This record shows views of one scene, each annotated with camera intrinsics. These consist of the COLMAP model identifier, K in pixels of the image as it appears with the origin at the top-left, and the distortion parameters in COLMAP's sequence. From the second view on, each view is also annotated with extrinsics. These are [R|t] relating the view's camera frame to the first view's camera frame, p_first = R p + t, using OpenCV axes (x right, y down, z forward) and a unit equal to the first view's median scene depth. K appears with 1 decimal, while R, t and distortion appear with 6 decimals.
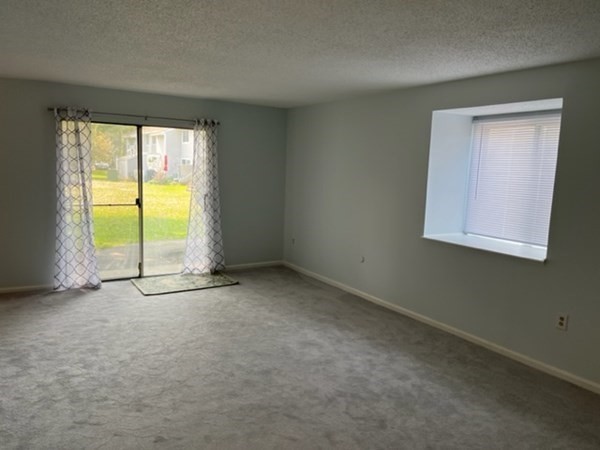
lens RADIAL K [[460.1, 0, 300.0], [0, 460.1, 225.0], [0, 0, 1]] dist [0.038953, -0.008562]
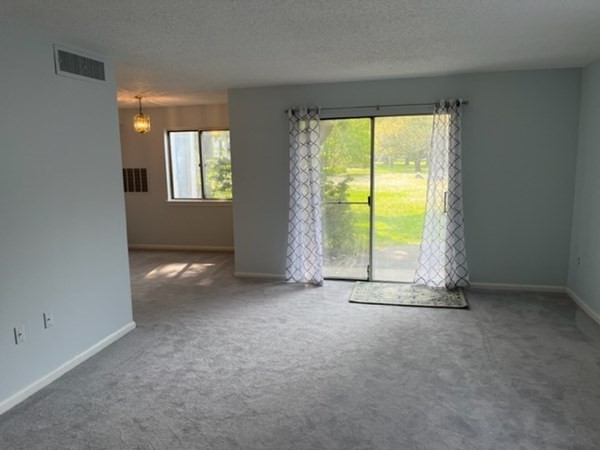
lens RADIAL K [[460.1, 0, 300.0], [0, 460.1, 225.0], [0, 0, 1]] dist [0.038953, -0.008562]
pose [[0.696066, 0.062693, -0.715235, 0.241929], [-0.052571, 0.997957, 0.036312, -0.028840], [0.716050, 0.012326, 0.697940, 0.280070]]
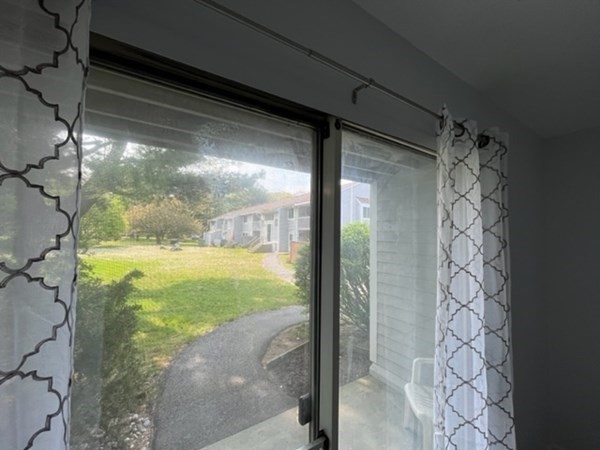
lens RADIAL K [[240.1, 0, 300.0], [0, 240.1, 225.0], [0, 0, 1]] dist [0.000116, 0.000010]
pose [[0.999912, -0.009603, 0.009156, -0.400738], [0.011008, 0.985656, -0.168405, -0.151507], [-0.007408, 0.168491, 0.985675, 0.934957]]
